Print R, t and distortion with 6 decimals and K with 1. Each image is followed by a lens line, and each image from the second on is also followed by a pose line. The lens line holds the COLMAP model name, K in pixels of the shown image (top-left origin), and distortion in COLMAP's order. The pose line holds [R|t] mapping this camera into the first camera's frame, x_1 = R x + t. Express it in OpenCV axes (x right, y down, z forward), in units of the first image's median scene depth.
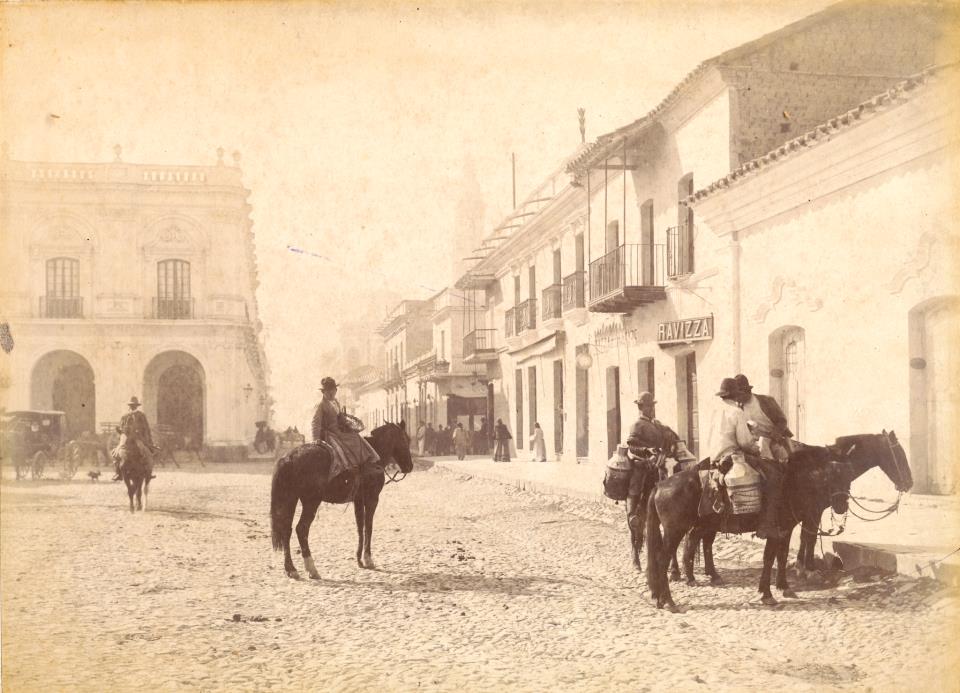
lens RADIAL K [[1374.6, 0, 480.0], [0, 1374.6, 346.5], [0, 0, 1]] dist [0.005846, -0.007599]
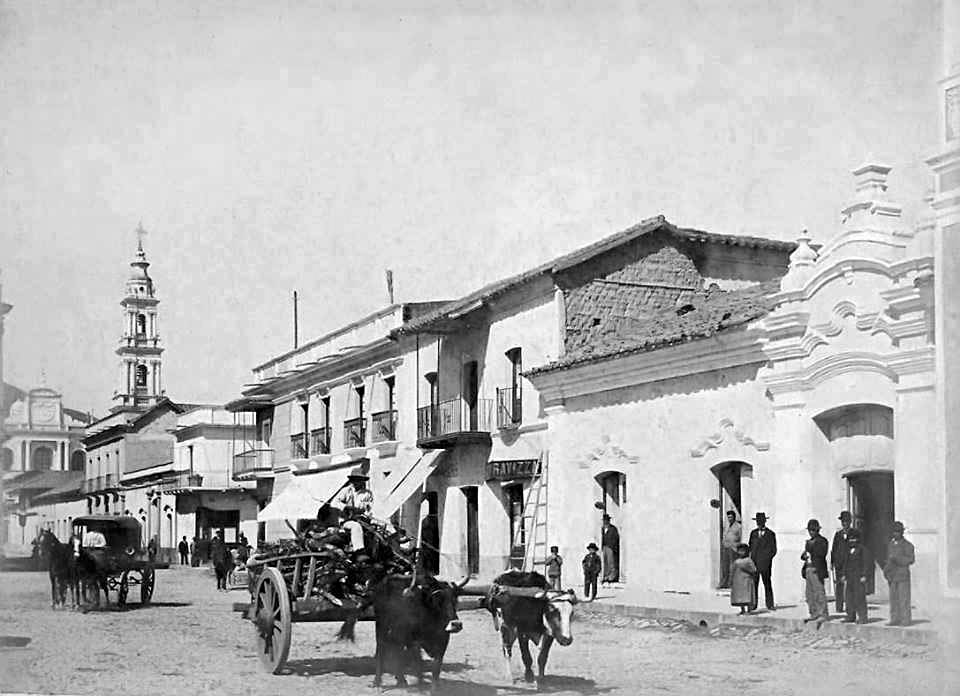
lens RADIAL K [[1374.6, 0, 480.0], [0, 1374.6, 348.0], [0, 0, 1]] dist [0.005846, -0.007599]
pose [[0.975539, 0.037644, 0.216577, -0.079164], [-0.020321, 0.996453, -0.081666, -0.008482], [-0.218883, 0.075268, 0.972844, -0.126207]]
